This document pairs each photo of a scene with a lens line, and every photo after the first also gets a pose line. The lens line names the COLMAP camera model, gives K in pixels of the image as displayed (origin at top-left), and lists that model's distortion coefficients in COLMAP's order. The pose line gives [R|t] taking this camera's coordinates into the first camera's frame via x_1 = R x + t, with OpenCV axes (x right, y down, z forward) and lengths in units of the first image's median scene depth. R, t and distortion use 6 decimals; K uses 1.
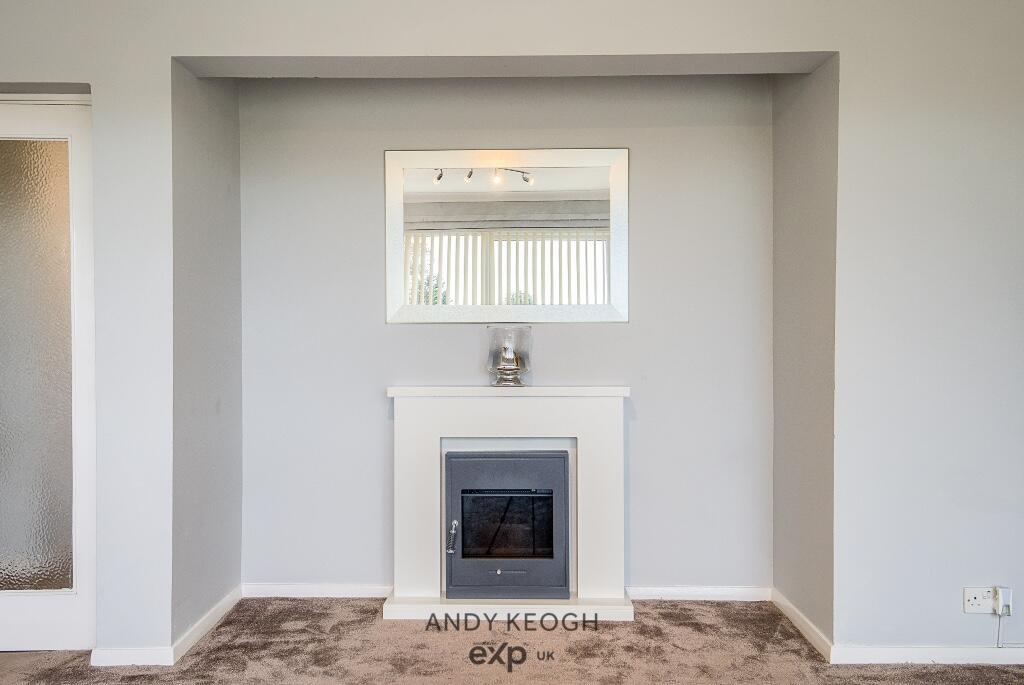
lens RADIAL K [[868.0, 0, 502.0], [0, 868.0, 351.2], [0, 0, 1]] dist [0.054503, -0.012201]
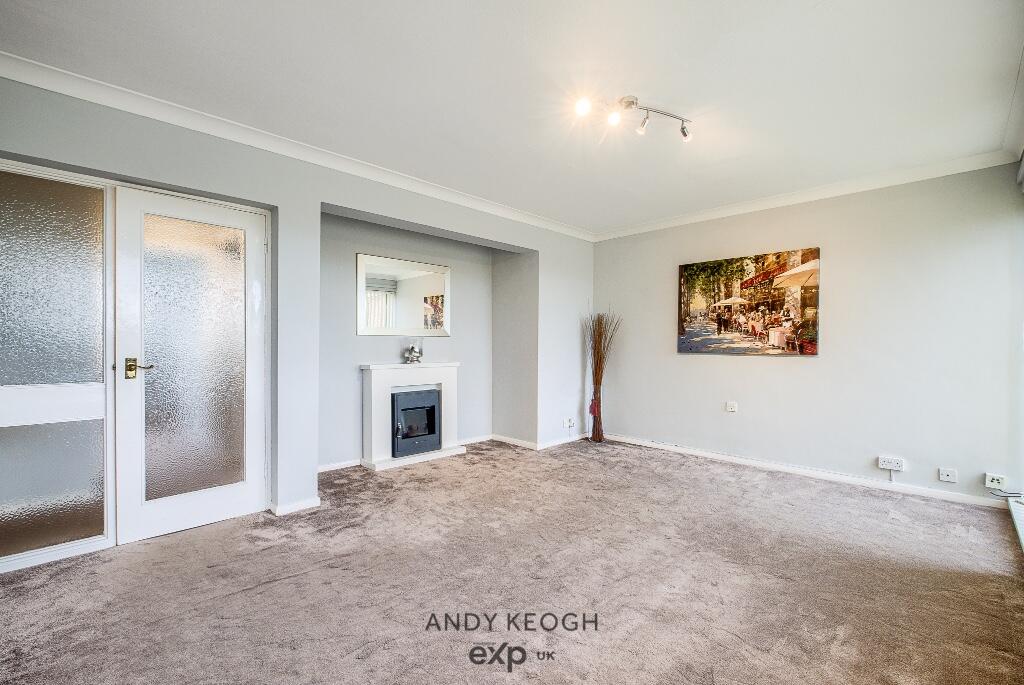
lens RADIAL K [[439.4, 0, 502.8], [0, 439.4, 344.7], [0, 0, 1]] dist [-0.004624, -0.002212]
pose [[0.708783, 0.005509, 0.705405, -0.679922], [0.000336, 0.999967, -0.008147, 0.000053], [-0.705426, 0.006012, 0.708758, -0.000875]]
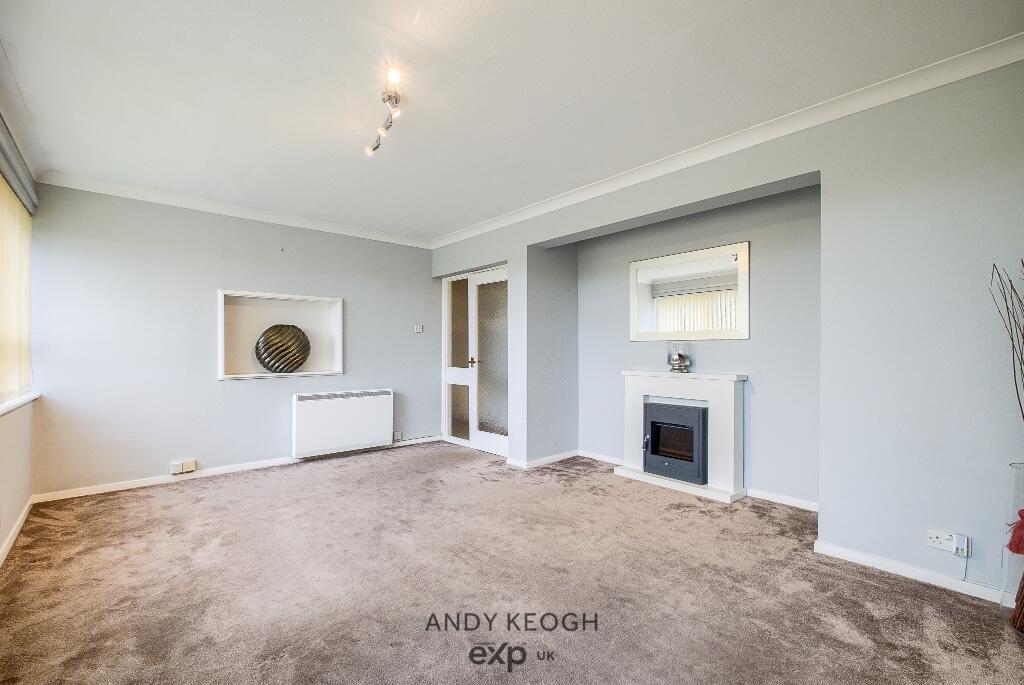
lens RADIAL K [[439.4, 0, 503.3], [0, 439.4, 349.3], [0, 0, 1]] dist [-0.004624, -0.002212]
pose [[0.666106, 0.002071, -0.745854, 0.507610], [-0.008236, 0.999956, -0.004579, -0.005173], [0.745812, 0.009193, 0.666093, 0.034439]]
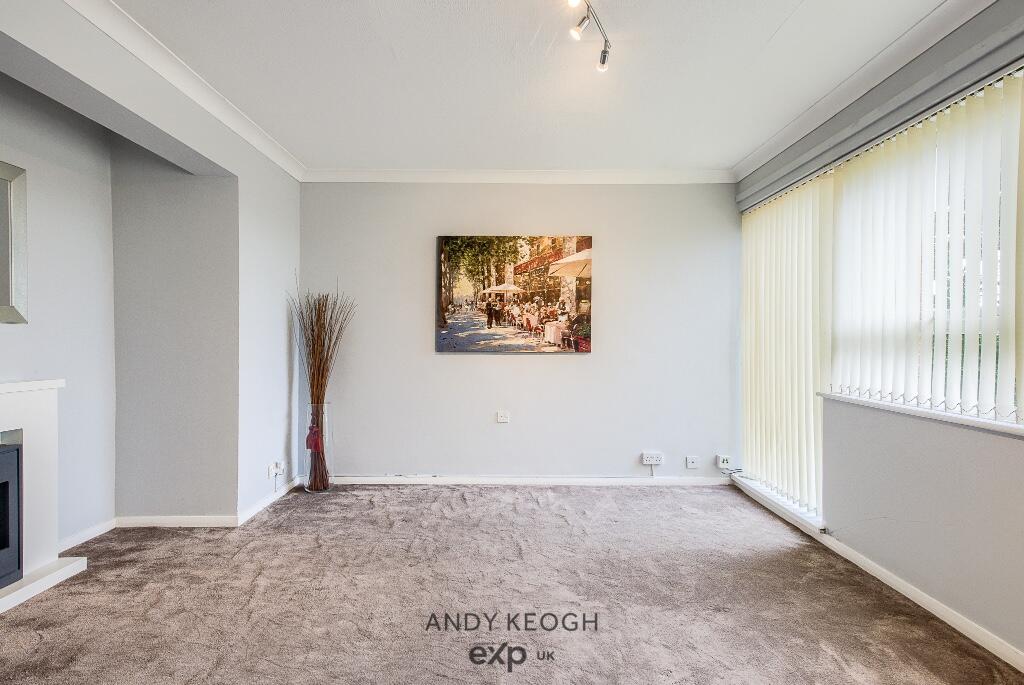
lens RADIAL K [[574.0, 0, 505.1], [0, 574.0, 343.5], [0, 0, 1]] dist [0.058564, -0.003096]
pose [[-0.009530, 0.001227, 0.999954, -0.679372], [0.006259, 0.999980, -0.001167, -0.003192], [-0.999935, 0.006248, -0.009538, 0.410706]]
